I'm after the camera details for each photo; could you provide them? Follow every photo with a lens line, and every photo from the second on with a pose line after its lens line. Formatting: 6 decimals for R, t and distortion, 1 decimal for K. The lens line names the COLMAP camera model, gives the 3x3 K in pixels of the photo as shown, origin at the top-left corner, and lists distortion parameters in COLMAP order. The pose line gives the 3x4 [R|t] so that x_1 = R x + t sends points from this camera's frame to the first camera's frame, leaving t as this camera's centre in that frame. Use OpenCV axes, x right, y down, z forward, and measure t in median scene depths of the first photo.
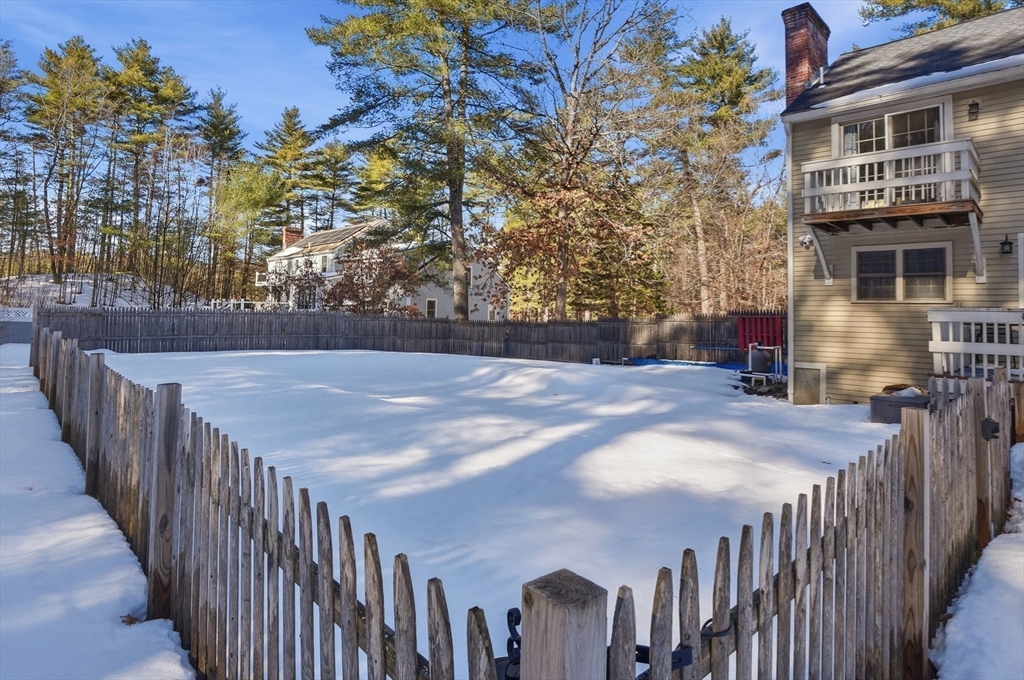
lens RADIAL K [[548.8, 0, 524.3], [0, 548.8, 312.5], [0, 0, 1]] dist [-0.021717, -0.002497]
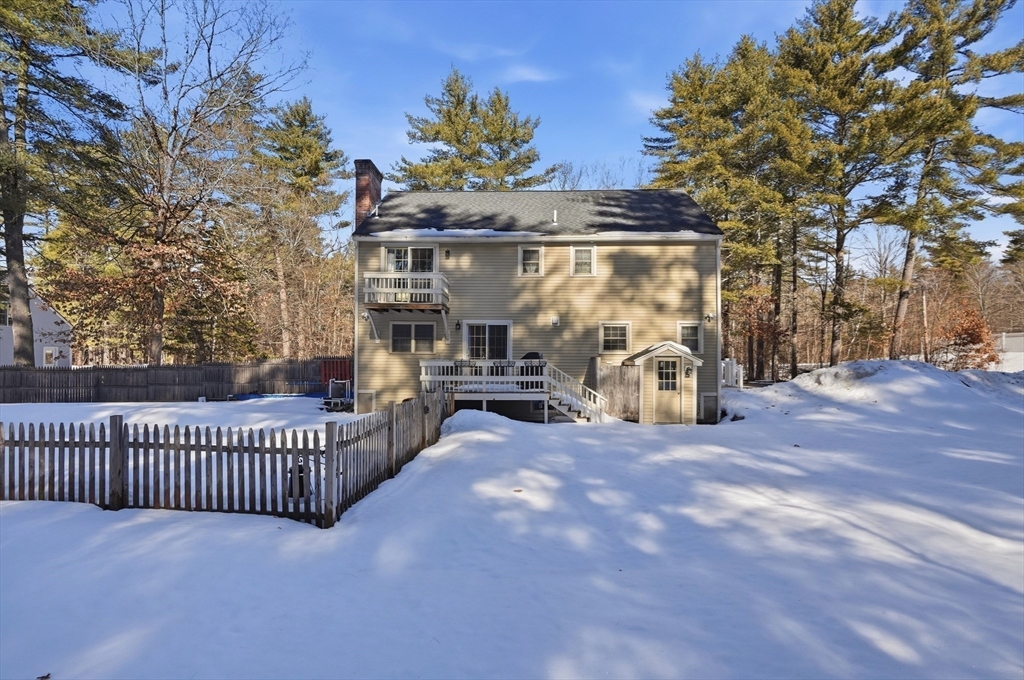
lens RADIAL K [[548.8, 0, 524.3], [0, 548.8, 312.5], [0, 0, 1]] dist [-0.021717, -0.002497]
pose [[0.728170, 0.033890, 0.684559, -0.207956], [0.005682, 0.998444, -0.055473, -0.035255], [-0.685373, 0.044283, 0.726844, -0.414185]]
